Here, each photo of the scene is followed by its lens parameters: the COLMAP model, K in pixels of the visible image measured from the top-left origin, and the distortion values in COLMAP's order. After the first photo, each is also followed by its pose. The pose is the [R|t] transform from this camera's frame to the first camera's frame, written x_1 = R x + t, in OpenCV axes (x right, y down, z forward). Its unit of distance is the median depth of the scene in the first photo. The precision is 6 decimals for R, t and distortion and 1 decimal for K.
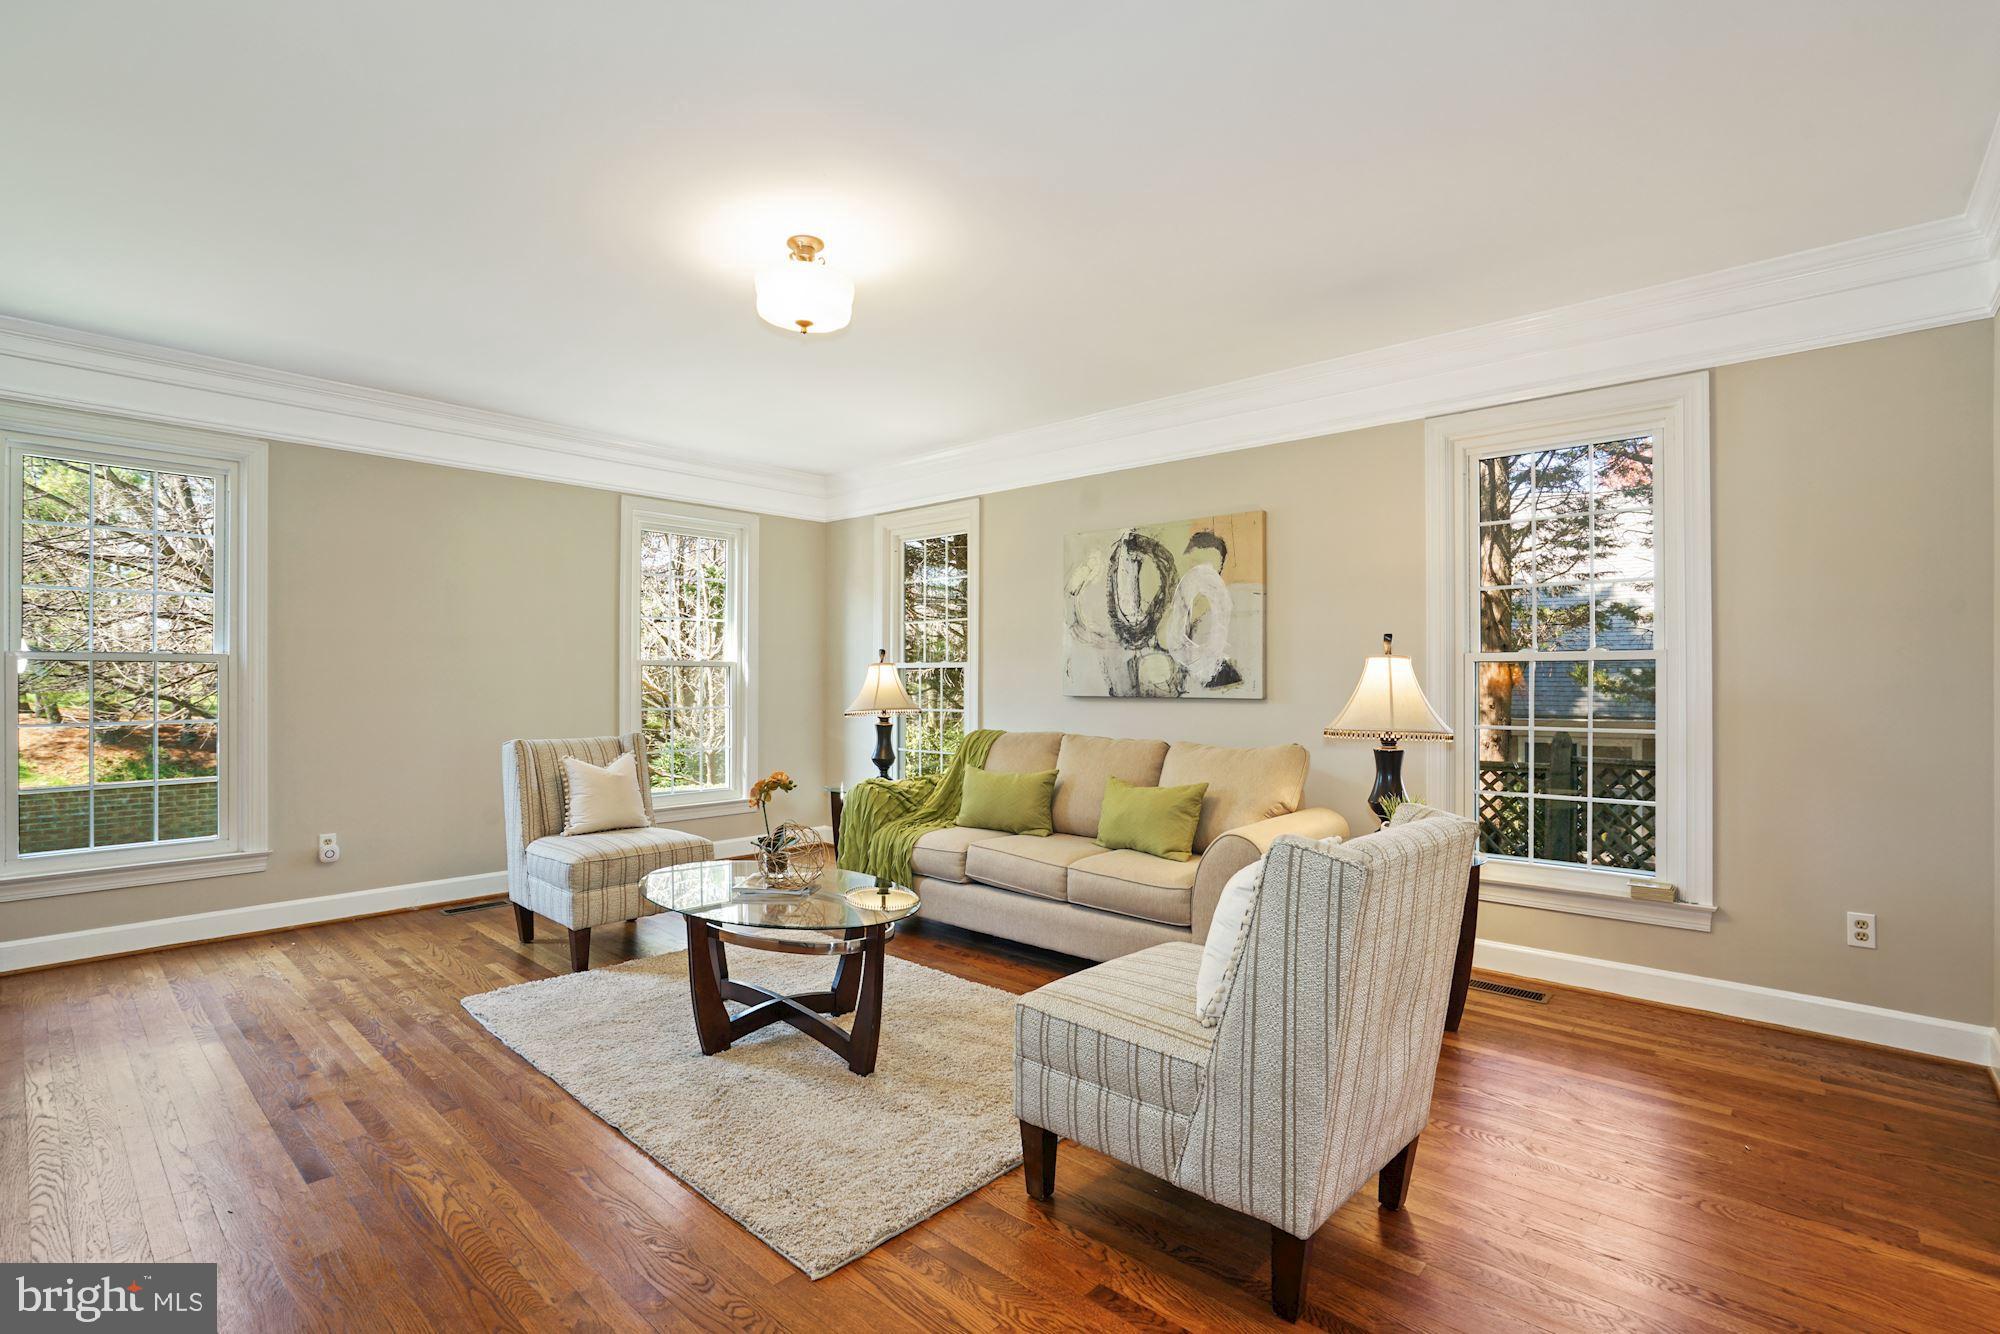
lens RADIAL K [[908.5, 0, 995.7], [0, 908.5, 674.3], [0, 0, 1]] dist [-0.053665, 0.021269]
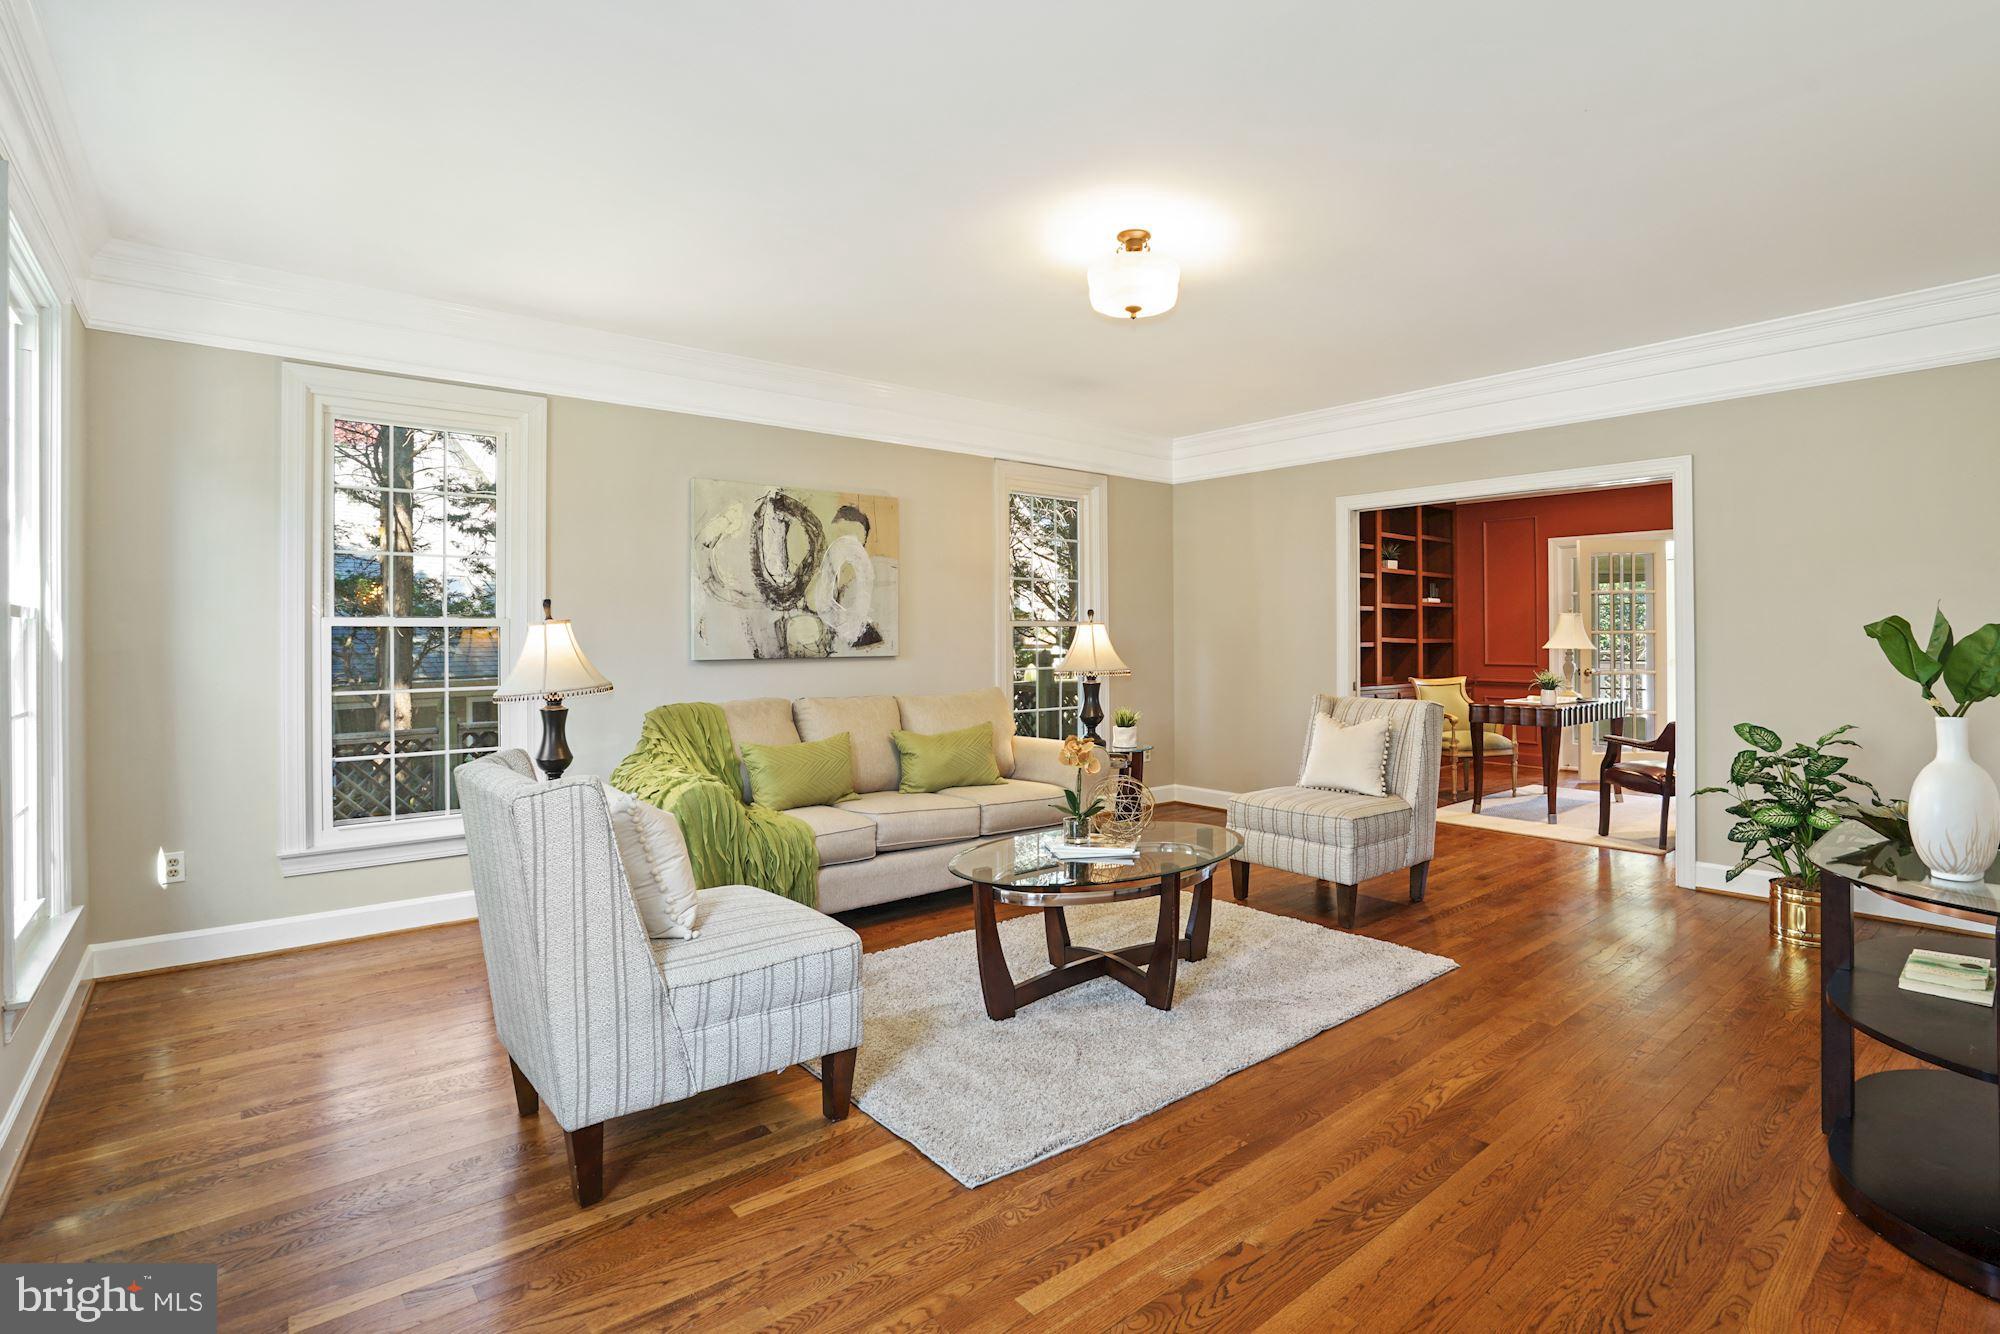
lens RADIAL K [[923.3, 0, 1008.0], [0, 923.3, 644.4], [0, 0, 1]] dist [-0.064011, 0.023625]
pose [[0.175931, -0.012815, 0.984319, -0.814872], [-0.002824, 0.999905, 0.013522, -0.004592], [-0.984398, -0.005159, 0.175878, 0.592651]]
